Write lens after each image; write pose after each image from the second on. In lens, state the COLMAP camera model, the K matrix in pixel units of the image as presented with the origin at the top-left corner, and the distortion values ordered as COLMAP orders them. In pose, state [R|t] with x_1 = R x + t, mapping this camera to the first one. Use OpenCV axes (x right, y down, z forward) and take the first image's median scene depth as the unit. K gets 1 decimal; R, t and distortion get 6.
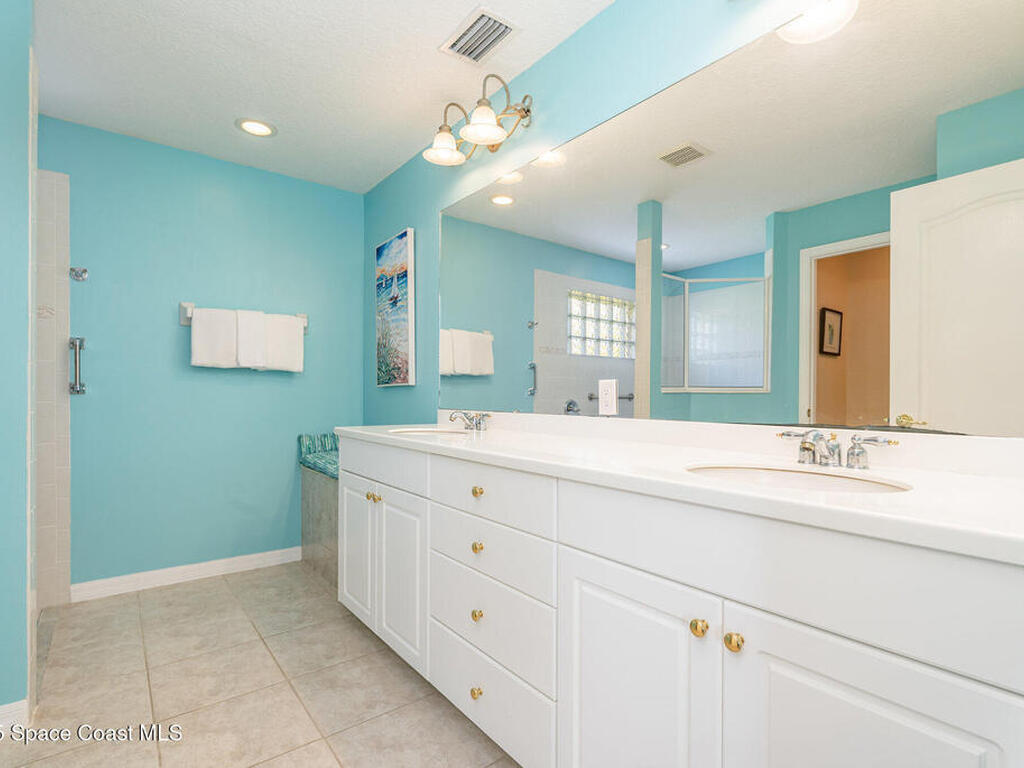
lens RADIAL K [[509.1, 0, 510.1], [0, 509.1, 390.4], [0, 0, 1]] dist [-0.003077, 0.000162]
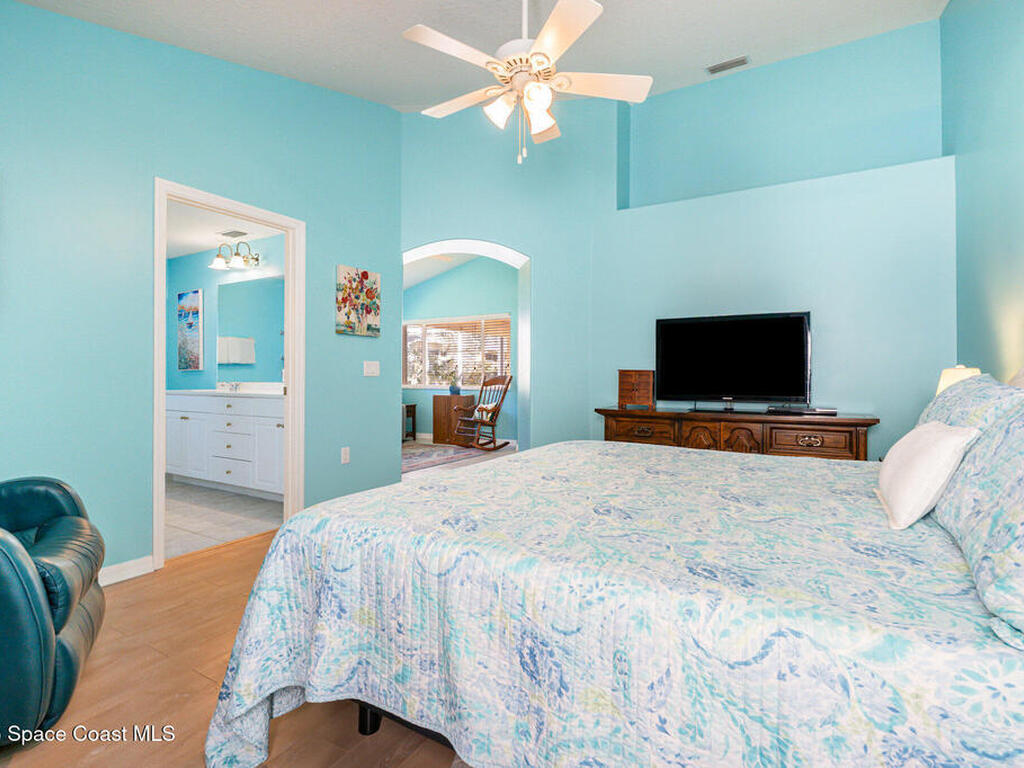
lens RADIAL K [[509.1, 0, 503.6], [0, 509.1, 376.3], [0, 0, 1]] dist [-0.003077, 0.000162]
pose [[0.935654, -0.002268, 0.352912, 0.183763], [0.000866, 0.999991, 0.004130, 0.005593], [-0.352918, -0.003559, 0.935647, -1.117513]]
